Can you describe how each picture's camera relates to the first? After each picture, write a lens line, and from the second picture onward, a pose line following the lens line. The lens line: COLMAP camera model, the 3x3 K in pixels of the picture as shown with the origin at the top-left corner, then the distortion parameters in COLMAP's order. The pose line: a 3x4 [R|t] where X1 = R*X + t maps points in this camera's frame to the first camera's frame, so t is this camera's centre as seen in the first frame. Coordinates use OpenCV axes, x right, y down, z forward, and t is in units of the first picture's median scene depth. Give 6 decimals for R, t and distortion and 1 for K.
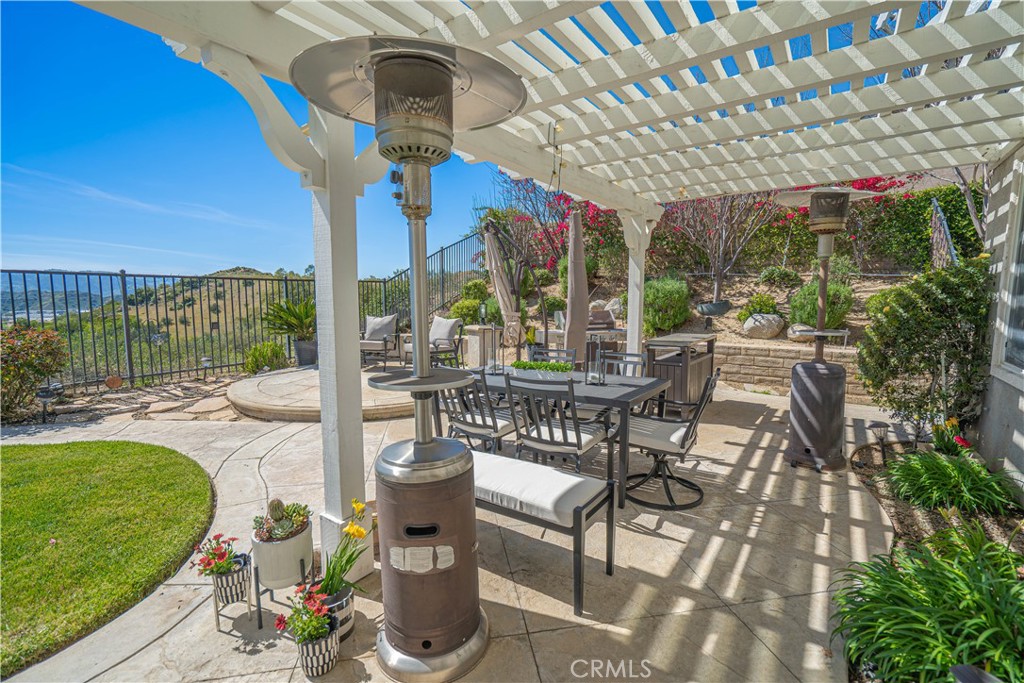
lens RADIAL K [[459.2, 0, 516.7], [0, 459.2, 343.6], [0, 0, 1]] dist [-0.001280, 0.000580]
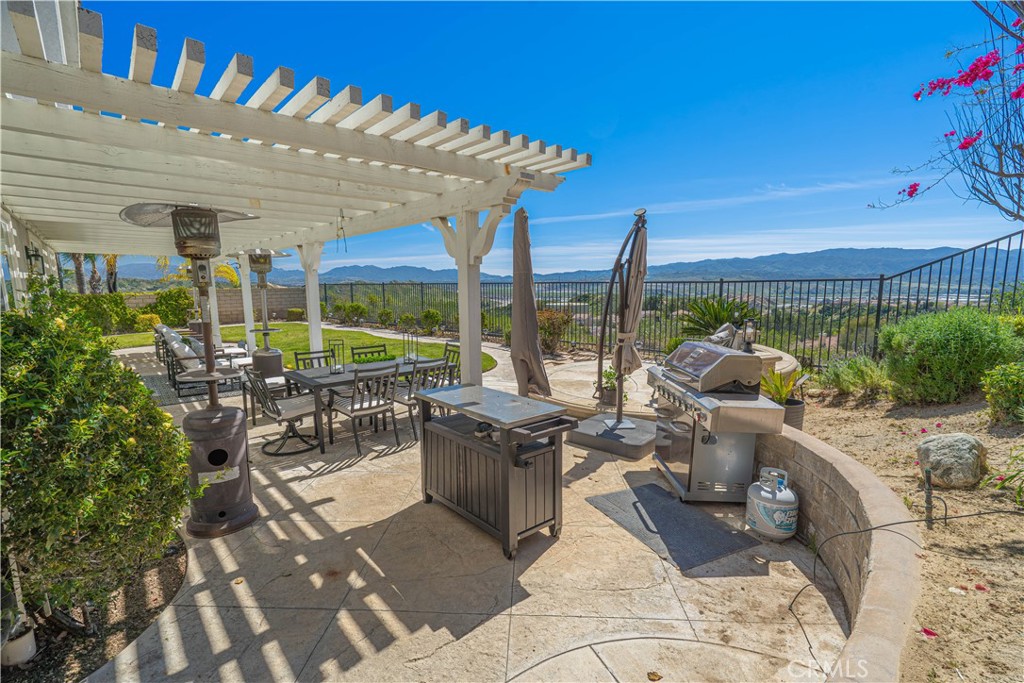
lens RADIAL K [[459.2, 0, 516.7], [0, 459.2, 343.6], [0, 0, 1]] dist [-0.001280, 0.000580]
pose [[-0.211099, 0.129419, -0.968859, 1.262720], [-0.089576, 0.984464, 0.151021, -0.237201], [0.973352, 0.118667, -0.196227, 1.591047]]
